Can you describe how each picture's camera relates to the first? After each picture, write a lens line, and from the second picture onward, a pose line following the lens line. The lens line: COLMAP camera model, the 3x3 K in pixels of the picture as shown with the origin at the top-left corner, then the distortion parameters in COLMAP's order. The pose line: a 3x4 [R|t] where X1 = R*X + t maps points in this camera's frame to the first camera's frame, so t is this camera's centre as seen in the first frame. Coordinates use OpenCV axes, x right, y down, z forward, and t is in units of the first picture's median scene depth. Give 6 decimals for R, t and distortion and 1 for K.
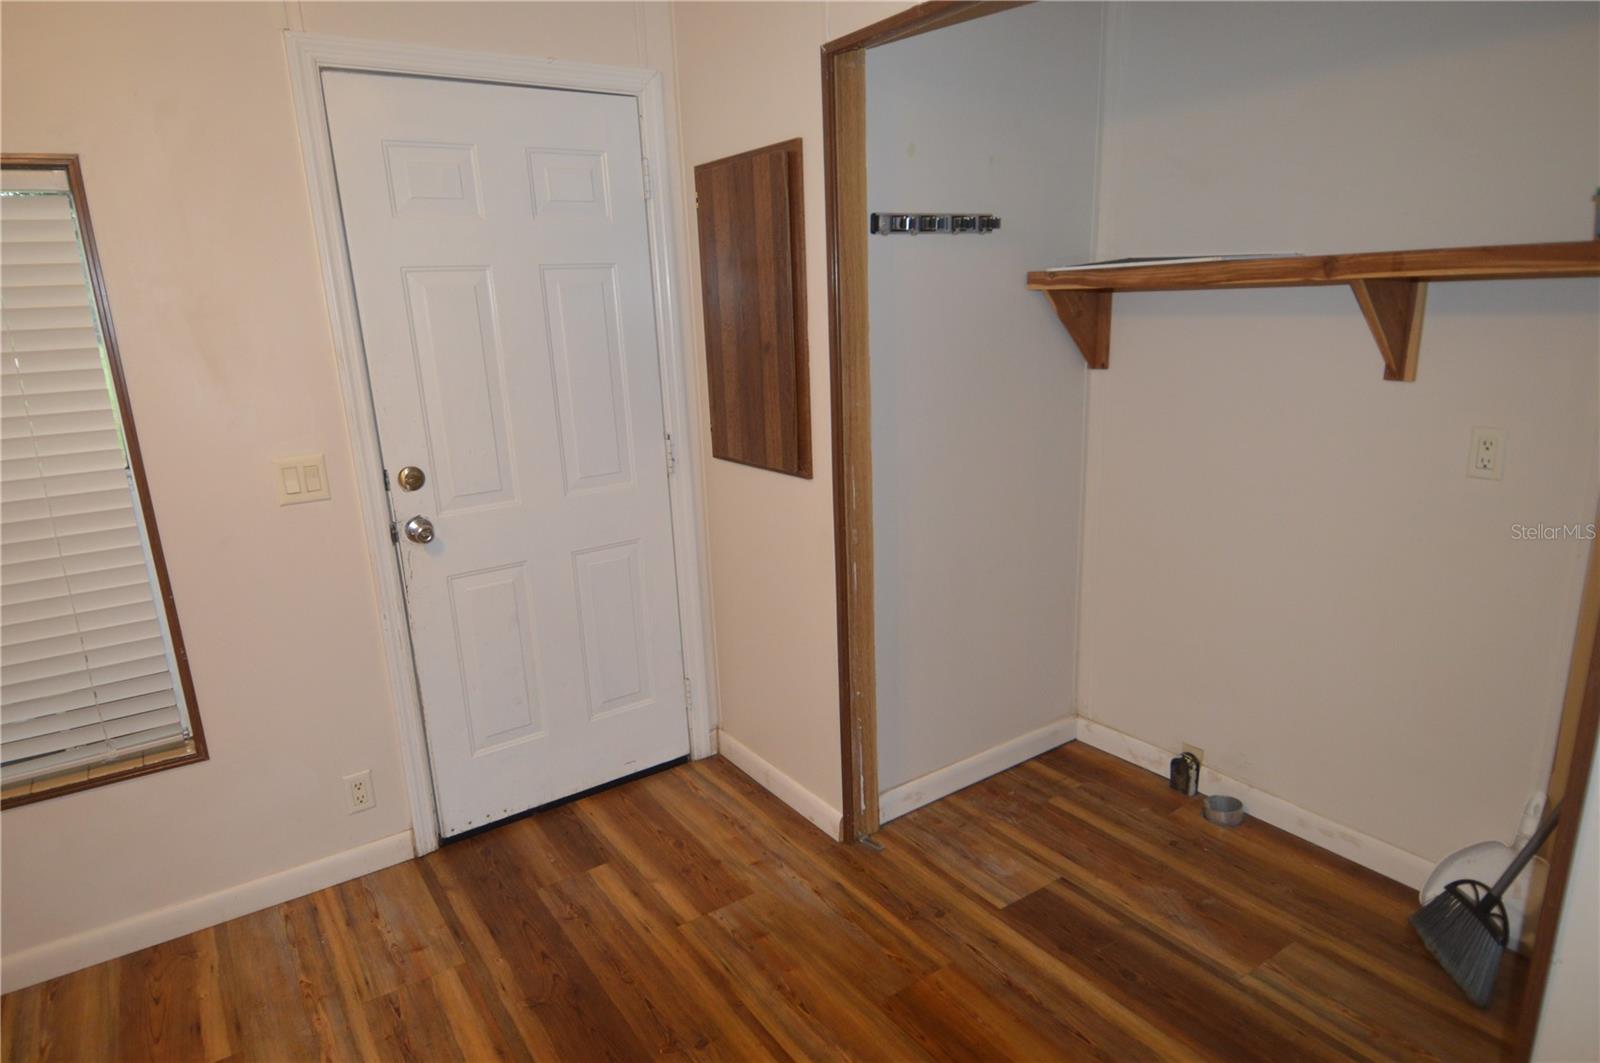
lens RADIAL K [[932.5, 0, 779.9], [0, 932.5, 540.6], [0, 0, 1]] dist [0.070490, -0.074042]
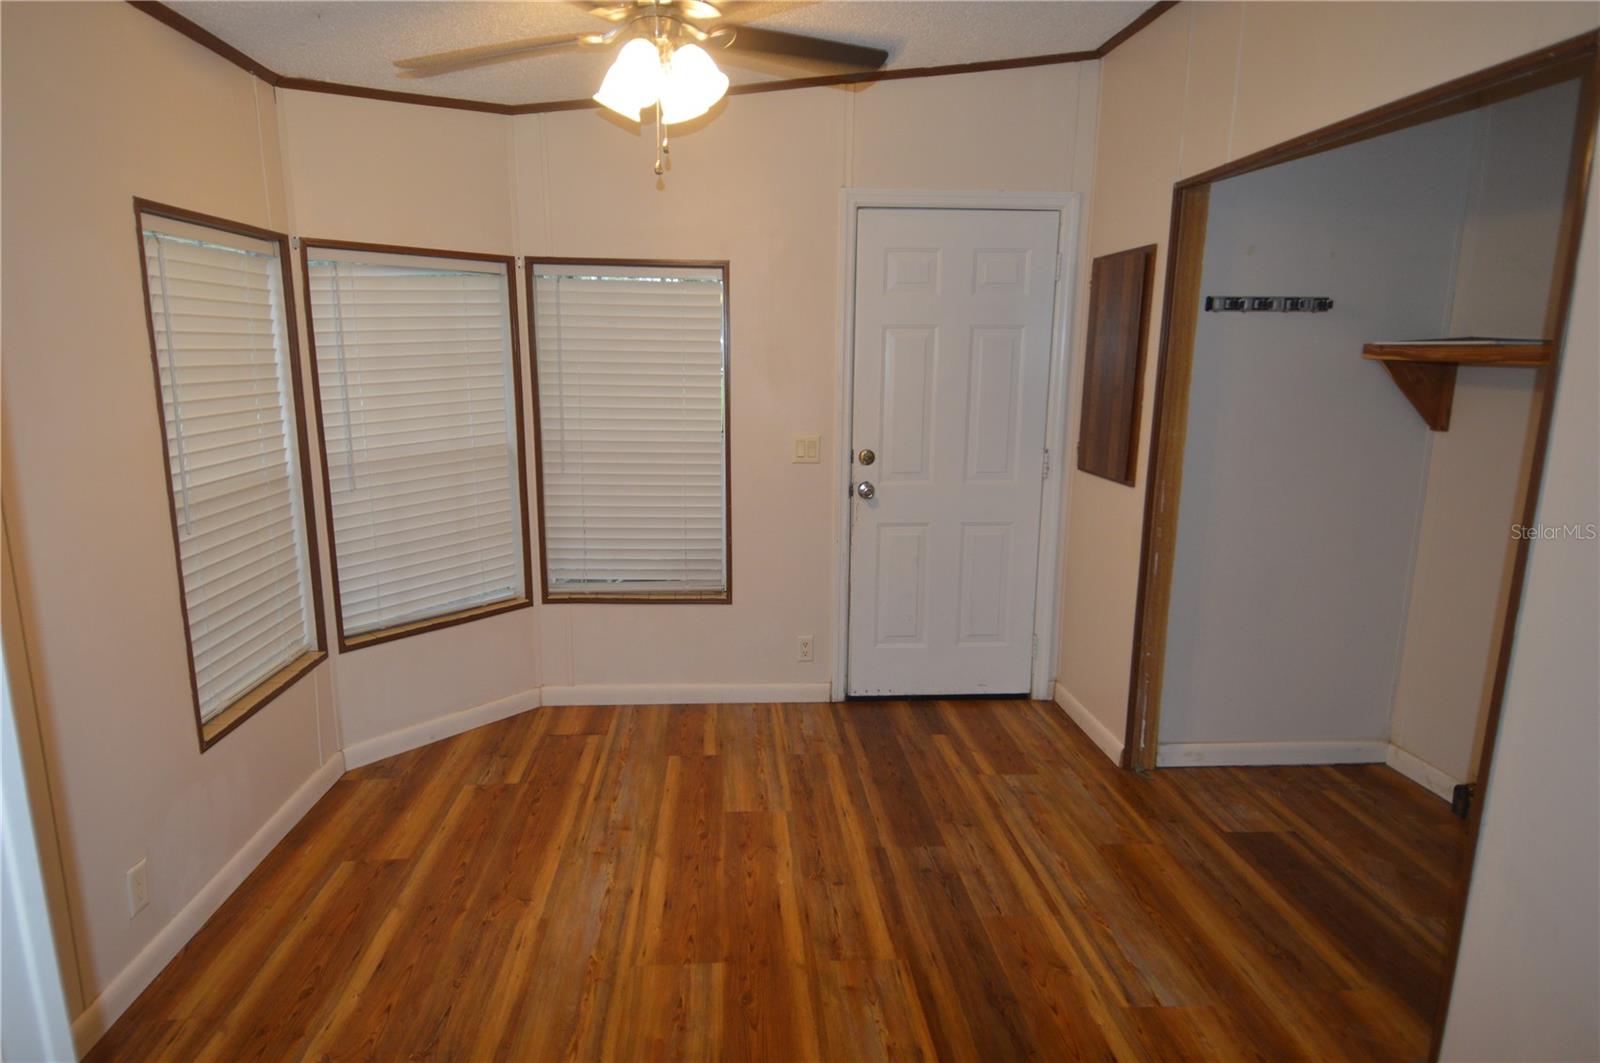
lens RADIAL K [[932.5, 0, 779.9], [0, 932.5, 540.6], [0, 0, 1]] dist [0.070490, -0.074042]
pose [[0.863271, 0.149010, -0.482244, 0.254096], [-0.170796, 0.985306, -0.001292, 0.097278], [0.474966, 0.083480, 0.876036, -0.421202]]
